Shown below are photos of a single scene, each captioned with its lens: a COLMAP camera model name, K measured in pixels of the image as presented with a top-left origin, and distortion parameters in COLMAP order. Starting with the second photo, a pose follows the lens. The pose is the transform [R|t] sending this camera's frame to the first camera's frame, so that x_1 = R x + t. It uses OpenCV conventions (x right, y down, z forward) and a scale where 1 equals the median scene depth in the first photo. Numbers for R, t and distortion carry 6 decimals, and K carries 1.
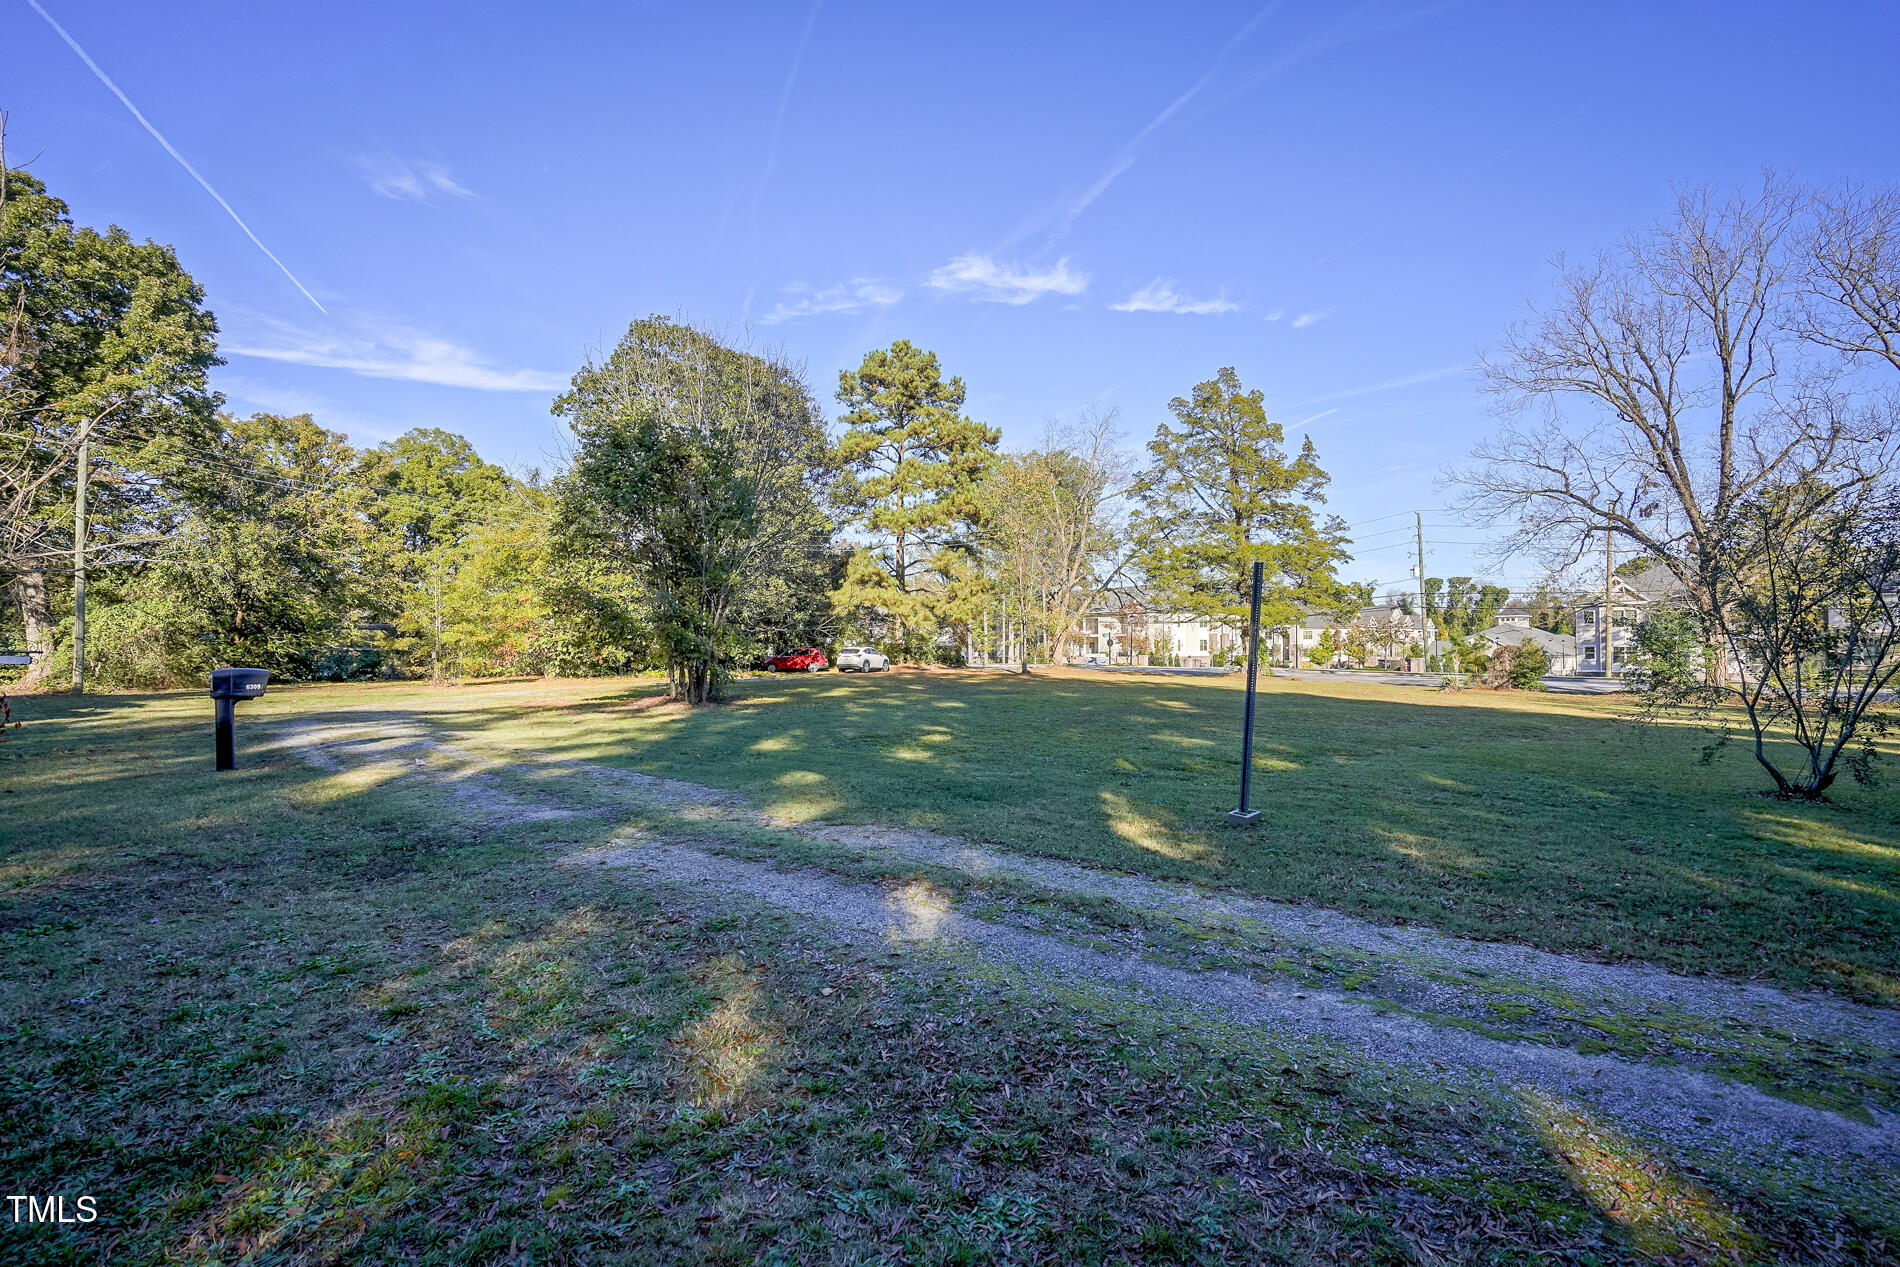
lens RADIAL K [[848.4, 0, 940.6], [0, 848.4, 640.1], [0, 0, 1]] dist [-0.010097, 0.004771]
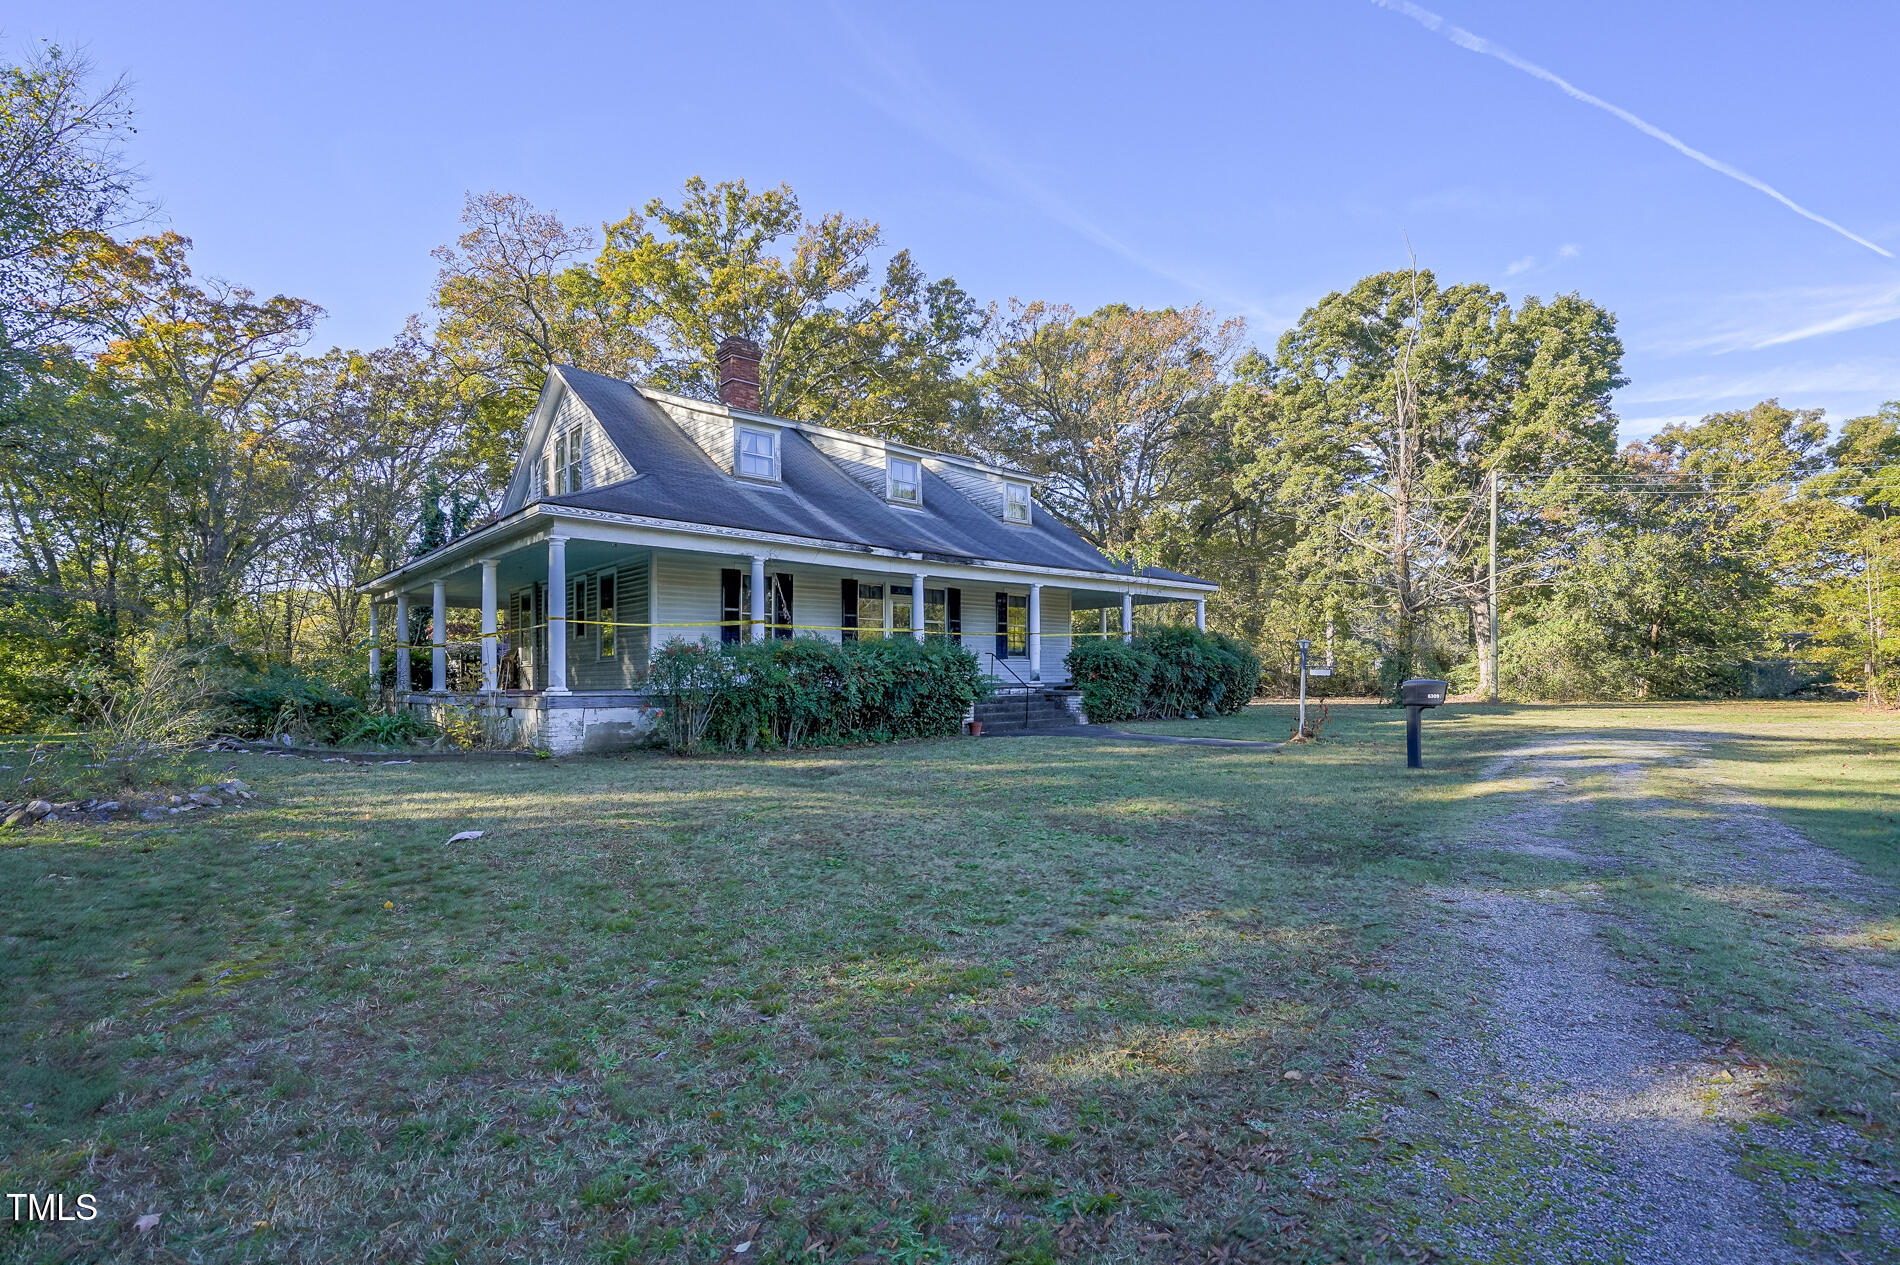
lens RADIAL K [[848.4, 0, 941.4], [0, 848.4, 660.3], [0, 0, 1]] dist [-0.010097, 0.004771]
pose [[0.150364, -0.014242, -0.988528, 0.241469], [0.021086, 0.999715, -0.011196, 0.006655], [0.988406, -0.019161, 0.150621, 0.212237]]
